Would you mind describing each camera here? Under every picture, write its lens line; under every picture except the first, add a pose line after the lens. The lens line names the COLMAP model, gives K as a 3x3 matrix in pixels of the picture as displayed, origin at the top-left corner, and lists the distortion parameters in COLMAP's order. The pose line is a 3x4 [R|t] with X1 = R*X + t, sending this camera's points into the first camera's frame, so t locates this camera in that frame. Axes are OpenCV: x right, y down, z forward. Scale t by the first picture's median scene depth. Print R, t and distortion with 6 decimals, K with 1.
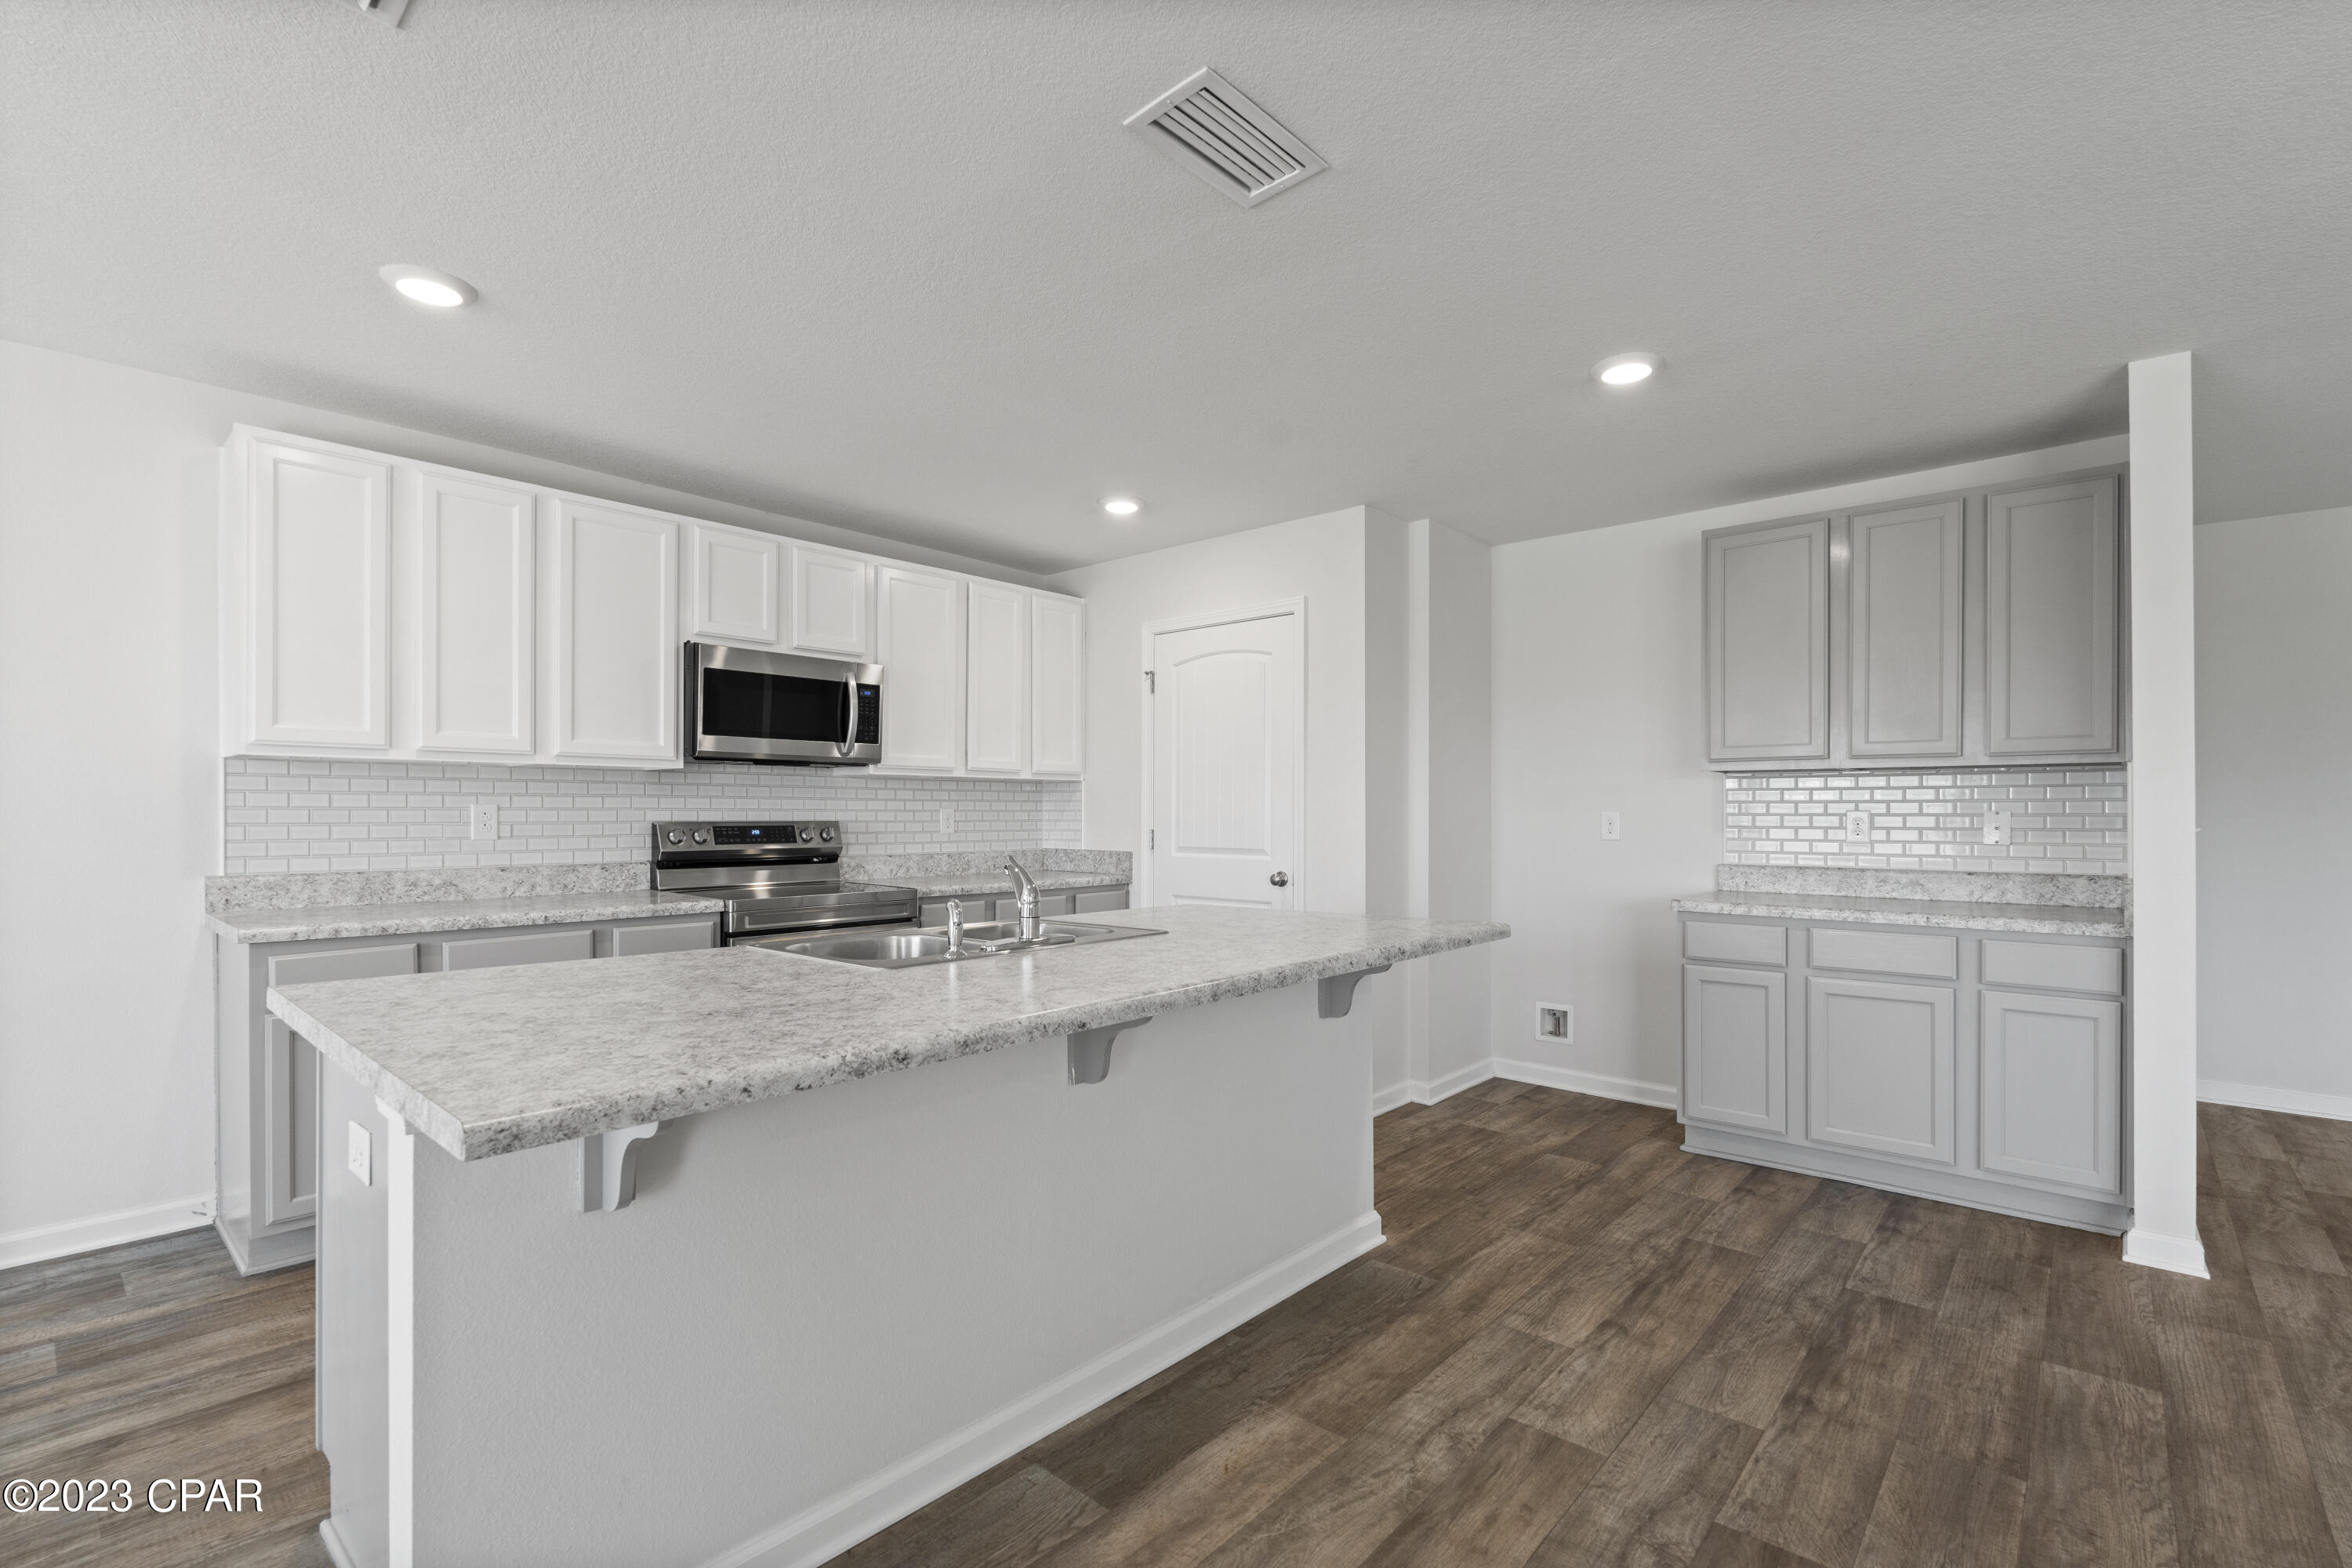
lens RADIAL K [[1040.4, 0, 1176.0], [0, 1040.4, 784.0], [0, 0, 1]] dist [-0.003123, 0.000019]
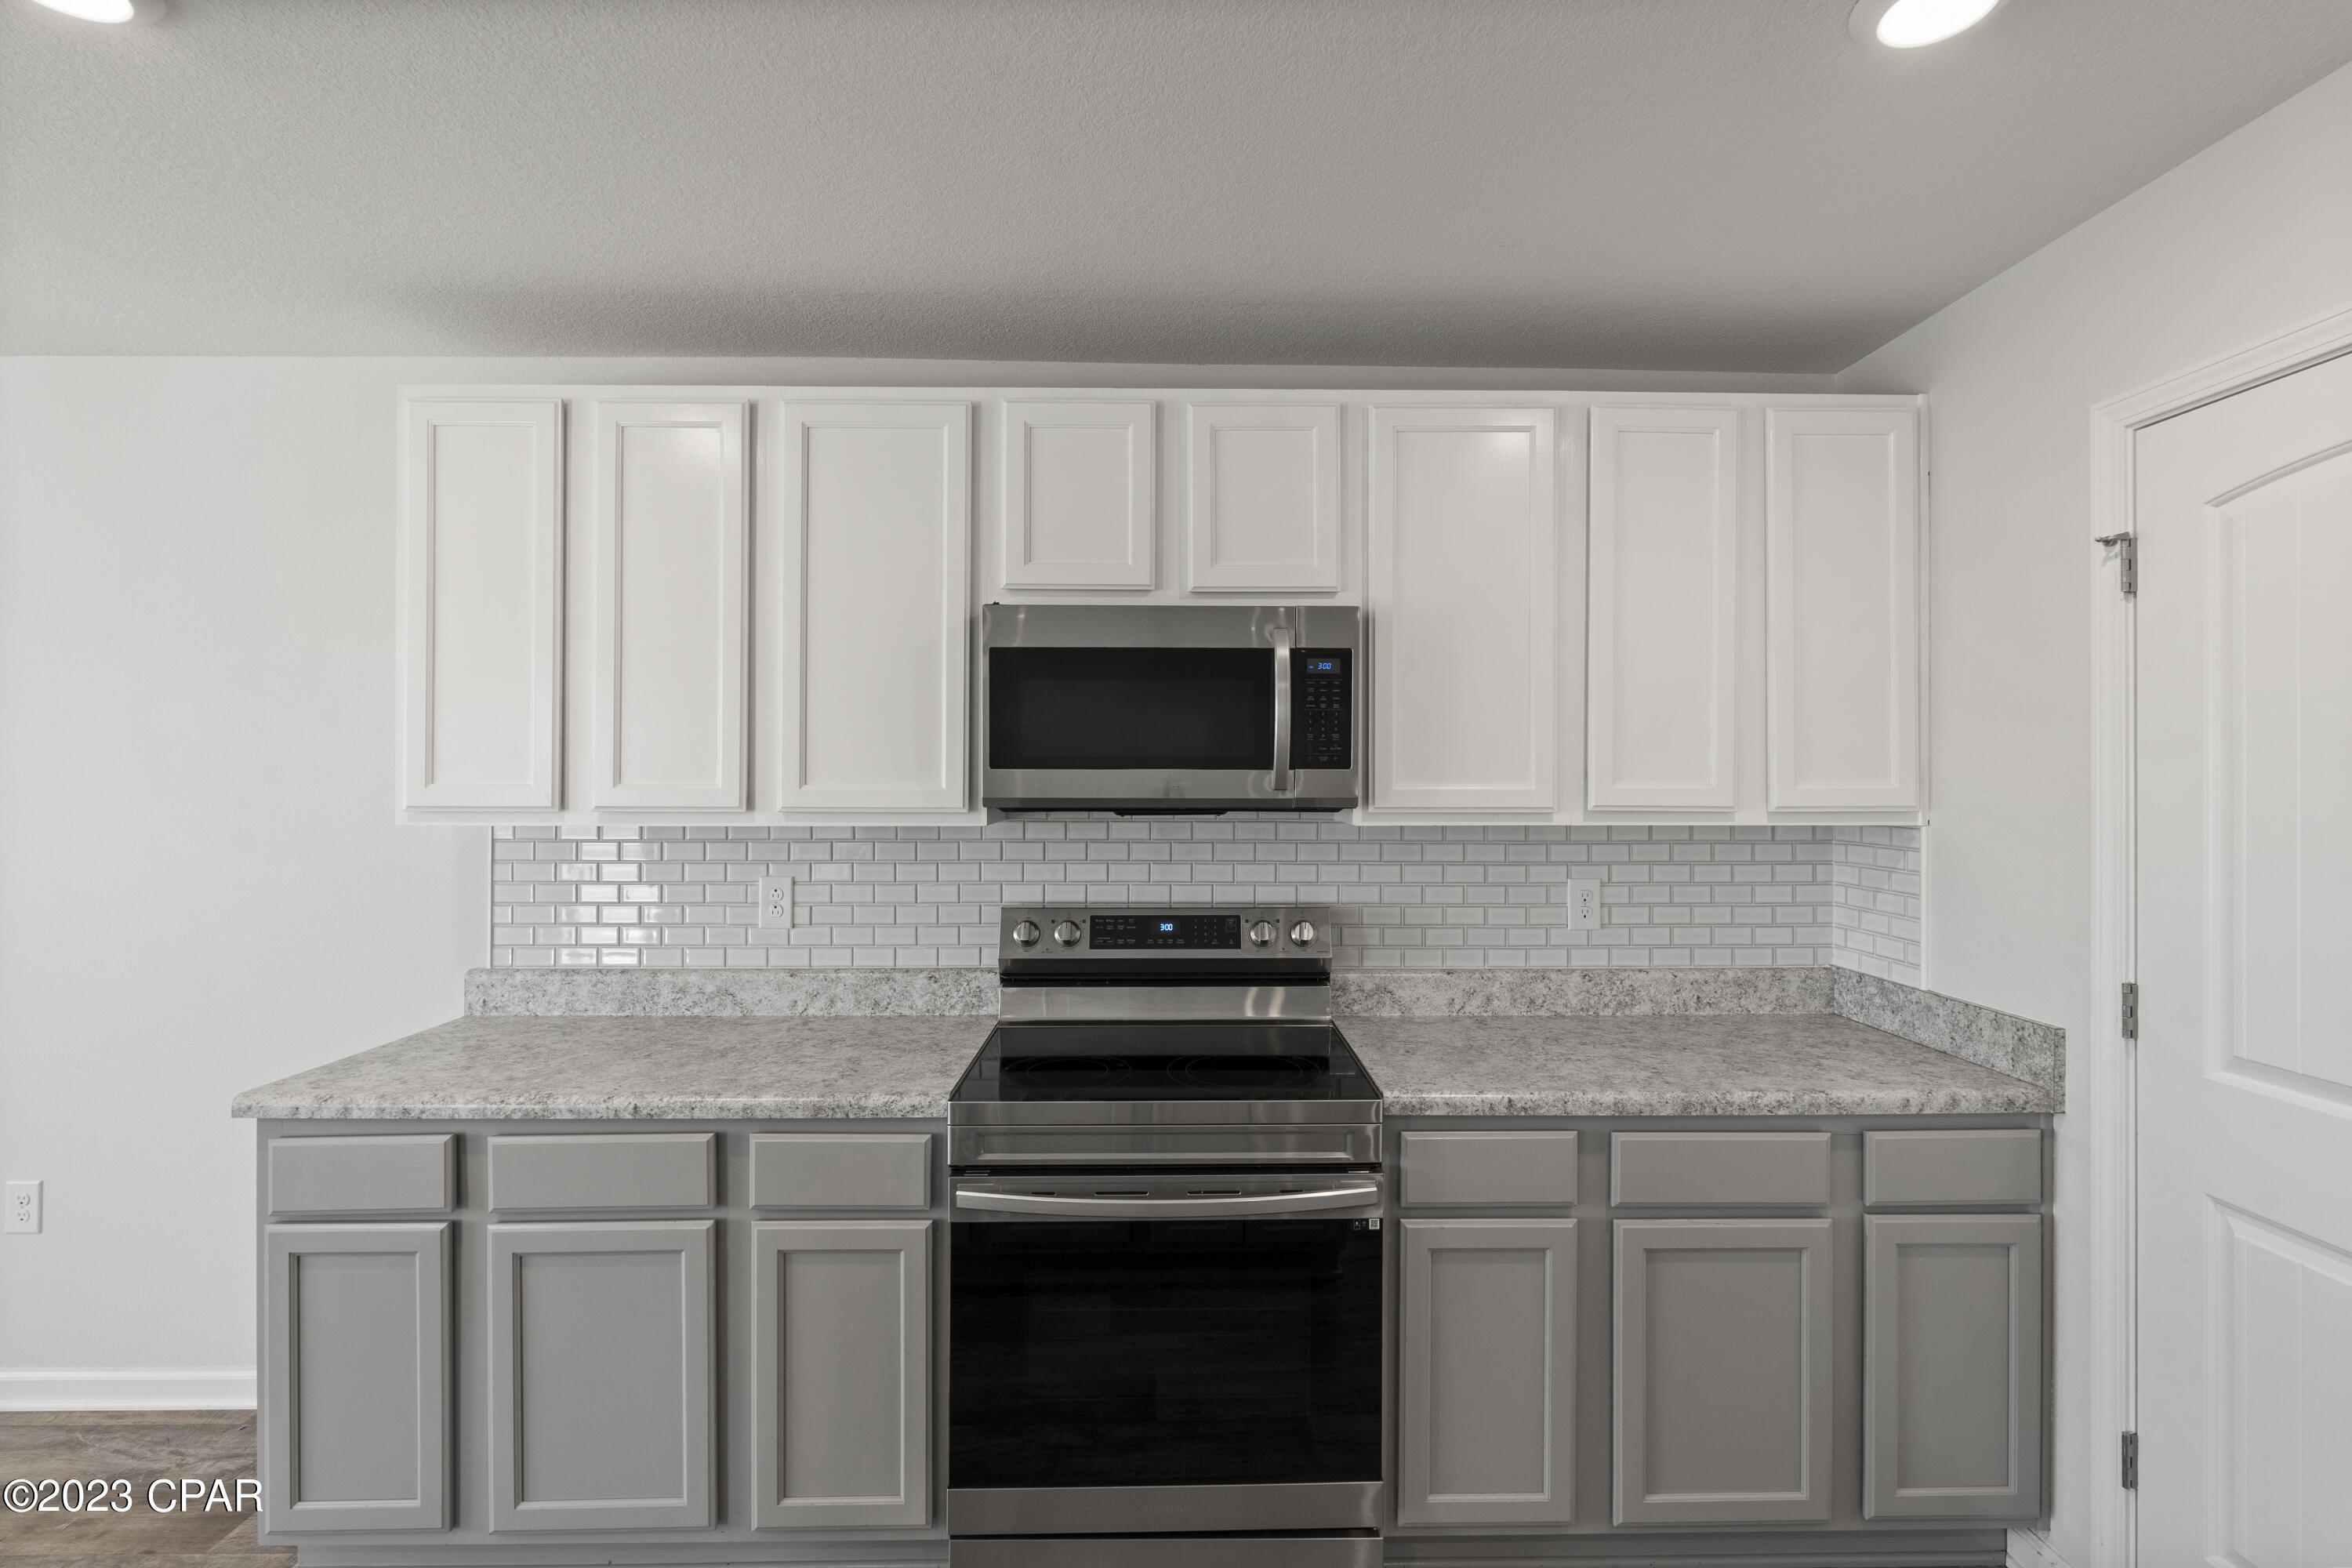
lens RADIAL K [[1054.5, 0, 1175.0], [0, 1054.5, 776.0], [0, 0, 1]] dist [-0.001242, 0.000082]
pose [[0.679660, -0.002757, -0.733522, 0.022707], [0.018490, 0.999740, 0.013375, -0.044337], [0.733294, -0.022654, 0.679534, 0.619787]]
